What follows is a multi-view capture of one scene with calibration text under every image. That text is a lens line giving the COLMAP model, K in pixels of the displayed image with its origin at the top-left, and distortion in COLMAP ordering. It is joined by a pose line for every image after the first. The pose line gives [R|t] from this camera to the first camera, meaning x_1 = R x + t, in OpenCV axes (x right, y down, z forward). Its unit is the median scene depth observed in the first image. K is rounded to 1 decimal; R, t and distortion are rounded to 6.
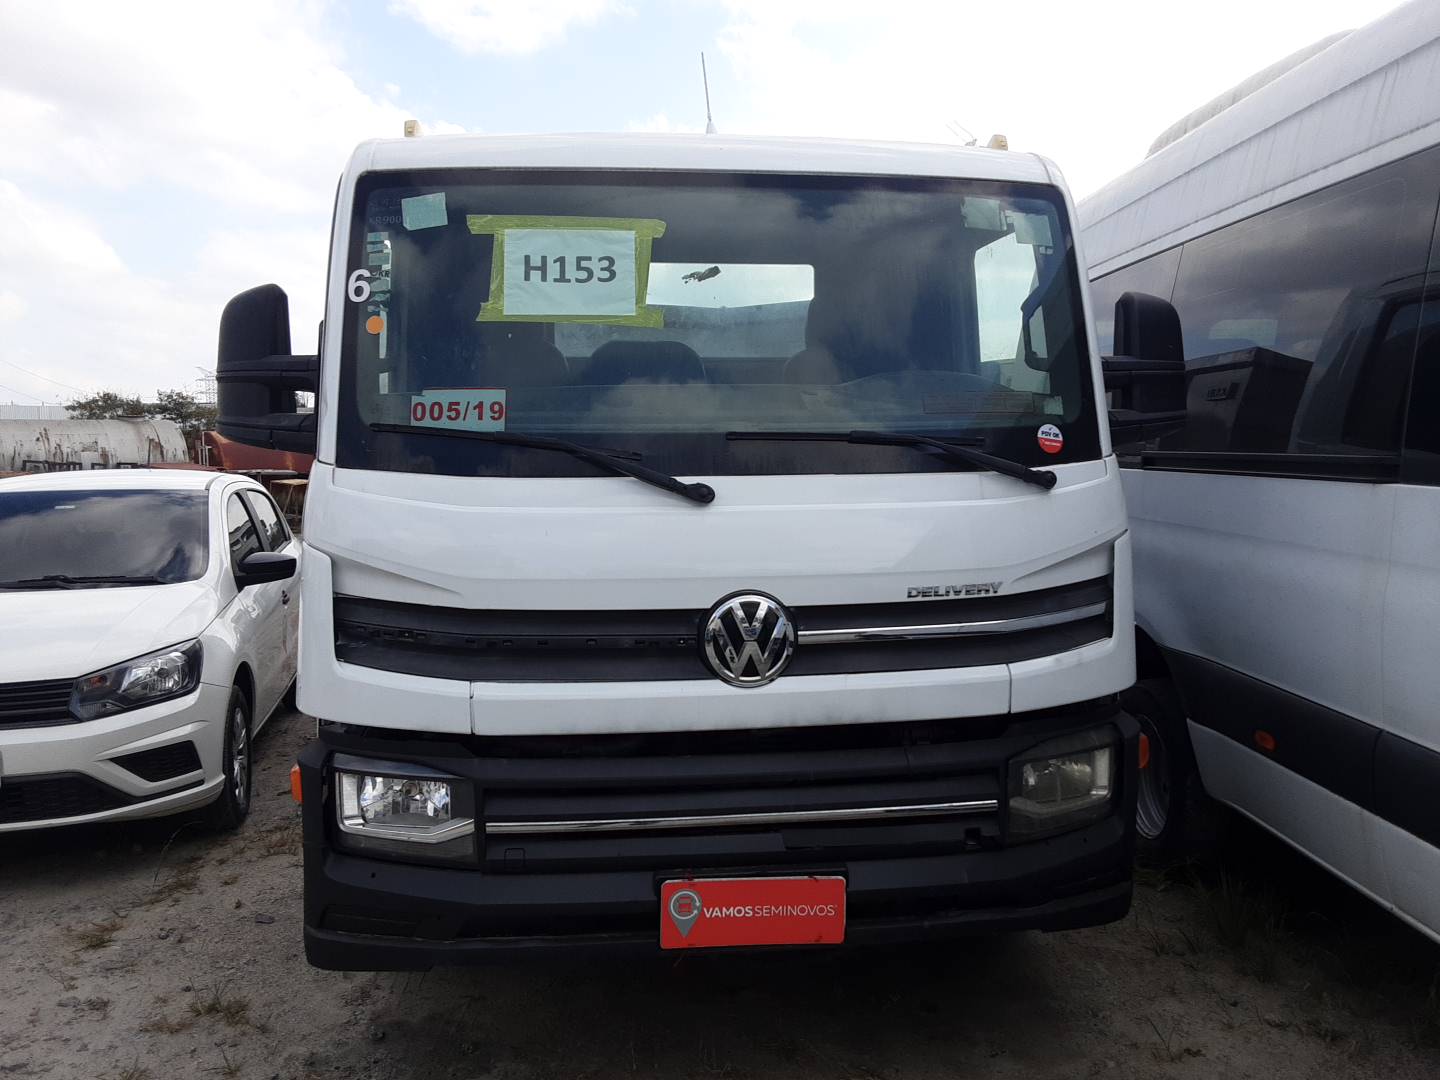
lens RADIAL K [[1161.4, 0, 750.0], [0, 1161.4, 565.2], [0, 0, 1]] dist [0.141309, -0.220365]
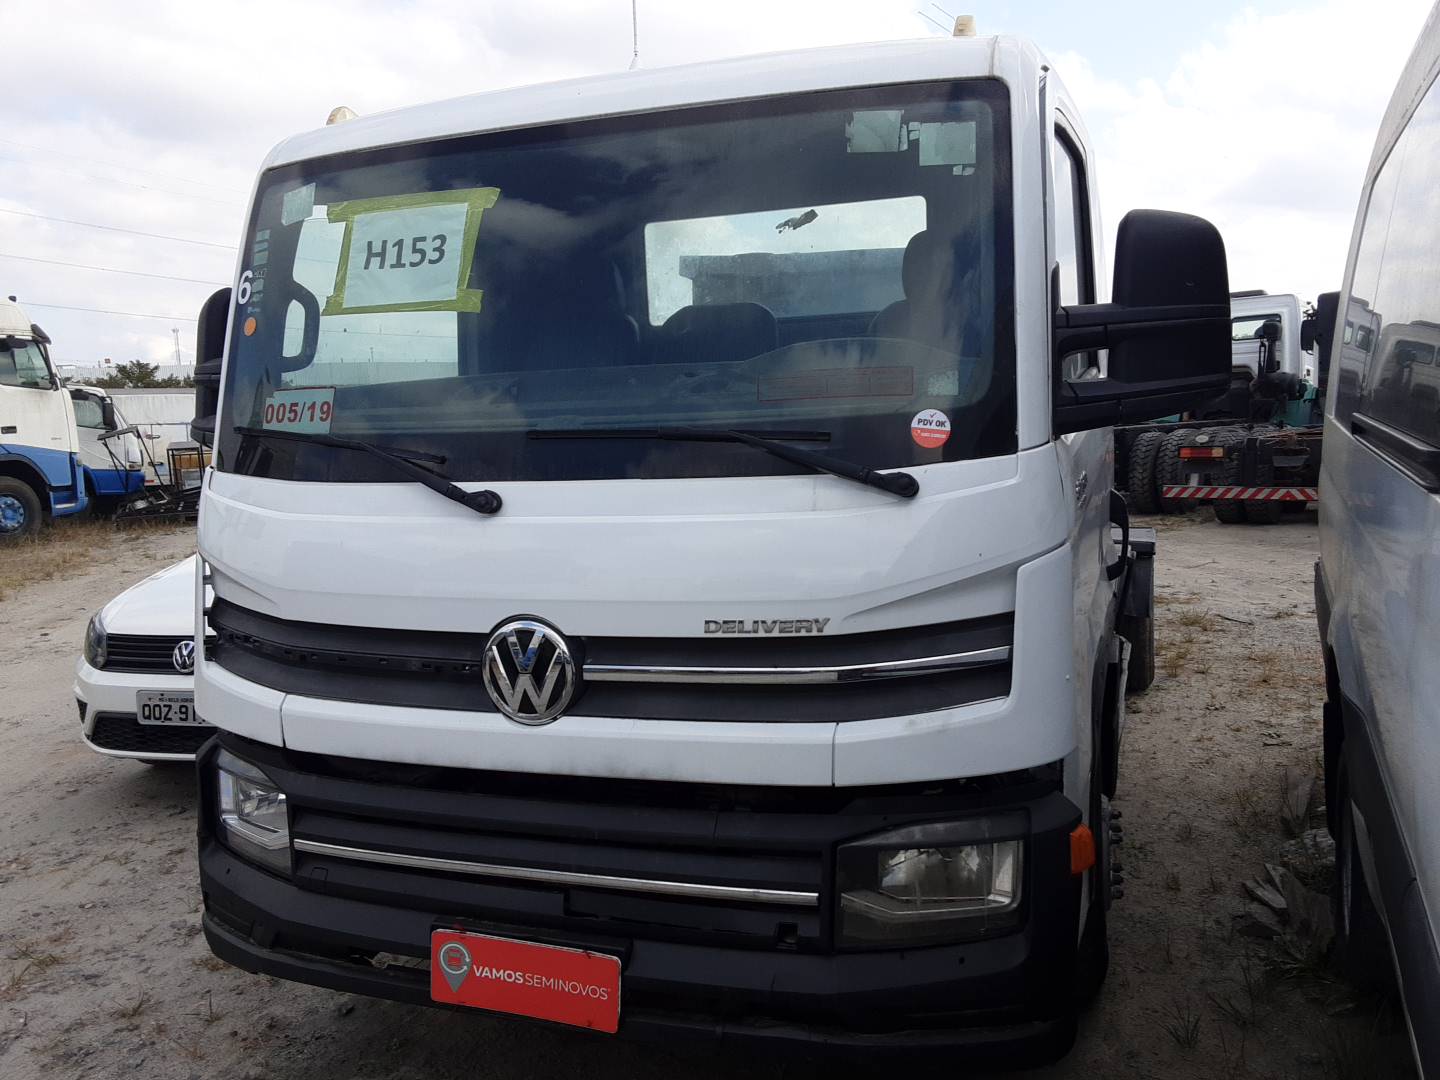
lens RADIAL K [[1161.4, 0, 750.0], [0, 1161.4, 565.2], [0, 0, 1]] dist [0.141309, -0.220365]
pose [[0.893015, 0.037481, -0.448462, 0.514955], [-0.011180, 0.998066, 0.061152, -0.067839], [0.449887, -0.049596, 0.891707, 0.286380]]
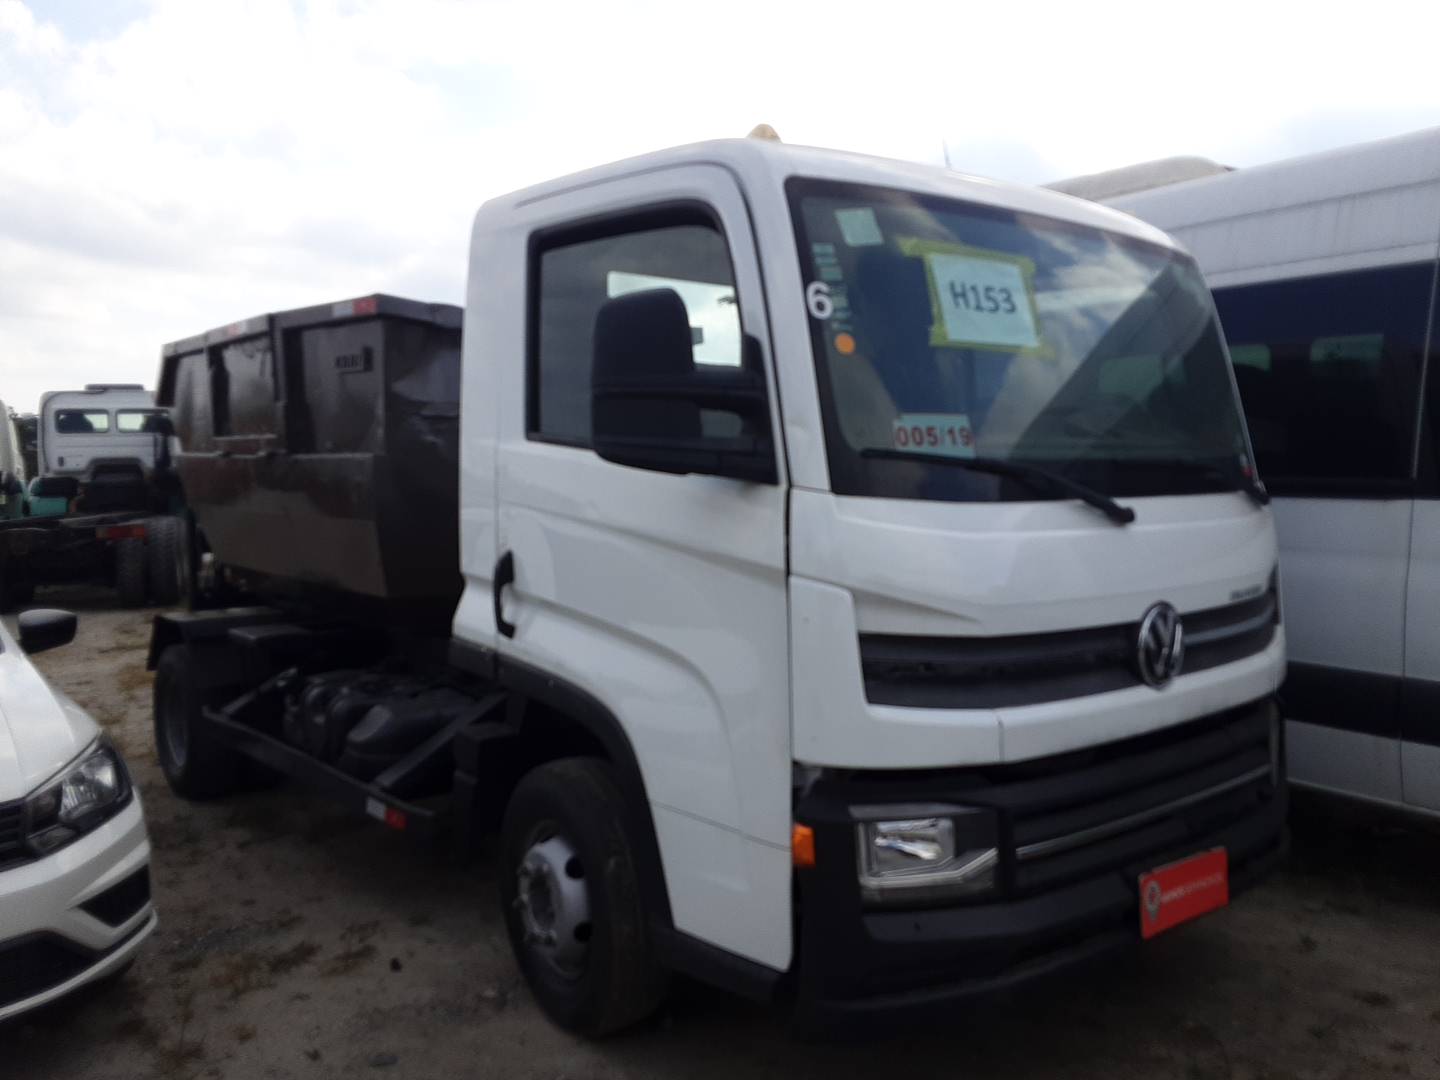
lens RADIAL K [[1161.4, 0, 750.0], [0, 1161.4, 565.2], [0, 0, 1]] dist [0.141309, -0.220365]
pose [[0.836257, -0.039581, 0.546908, -0.895256], [0.050518, 0.998711, -0.004966, -0.026167], [-0.546006, 0.031782, 0.837178, 0.265709]]
